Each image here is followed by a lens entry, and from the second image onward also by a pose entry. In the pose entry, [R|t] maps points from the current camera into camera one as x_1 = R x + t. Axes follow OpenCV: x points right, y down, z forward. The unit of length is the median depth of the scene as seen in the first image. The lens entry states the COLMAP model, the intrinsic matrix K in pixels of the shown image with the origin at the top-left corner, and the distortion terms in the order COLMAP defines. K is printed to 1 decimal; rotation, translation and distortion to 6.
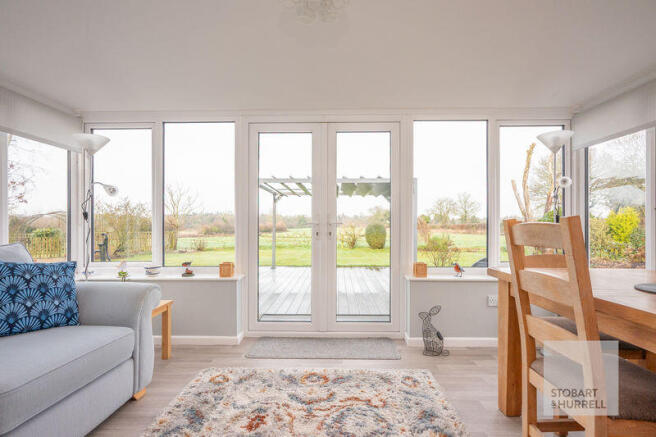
lens RADIAL K [[330.9, 0, 327.3], [0, 330.9, 220.7], [0, 0, 1]] dist [-0.003251, -0.000167]
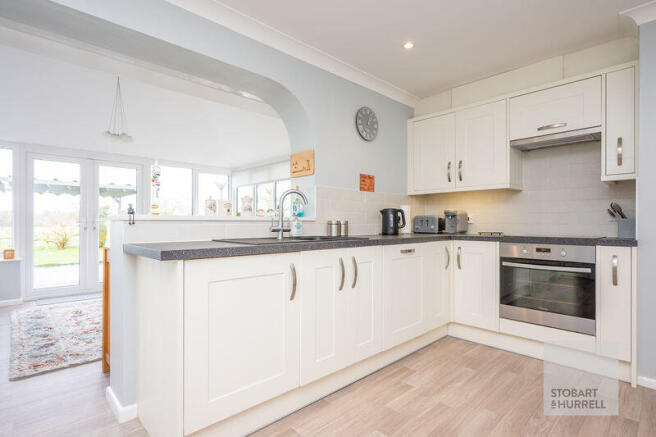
lens RADIAL K [[330.9, 0, 327.3], [0, 330.9, 220.7], [0, 0, 1]] dist [-0.003251, -0.000167]
pose [[0.700957, 0.005250, 0.713184, -0.371497], [-0.007813, 0.999969, 0.000318, -0.006744], [-0.713161, -0.005794, 0.700976, -1.003357]]
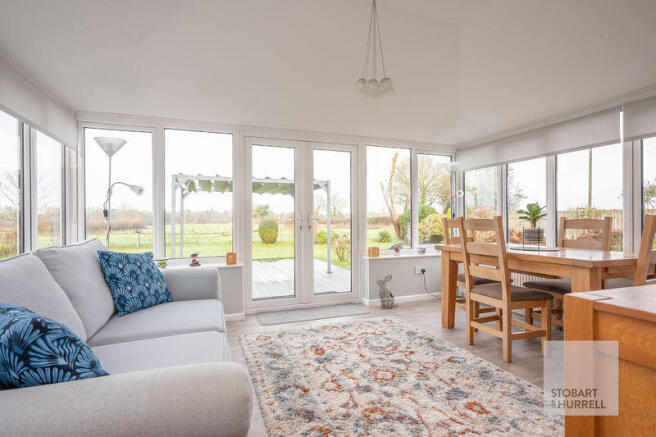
lens RADIAL K [[330.9, 0, 327.3], [0, 330.9, 220.7], [0, 0, 1]] dist [-0.003251, -0.000167]
pose [[0.928657, -0.004782, 0.370908, -0.441923], [0.000074, 0.999919, 0.012707, -0.003546], [-0.370938, -0.011773, 0.928583, -0.244575]]
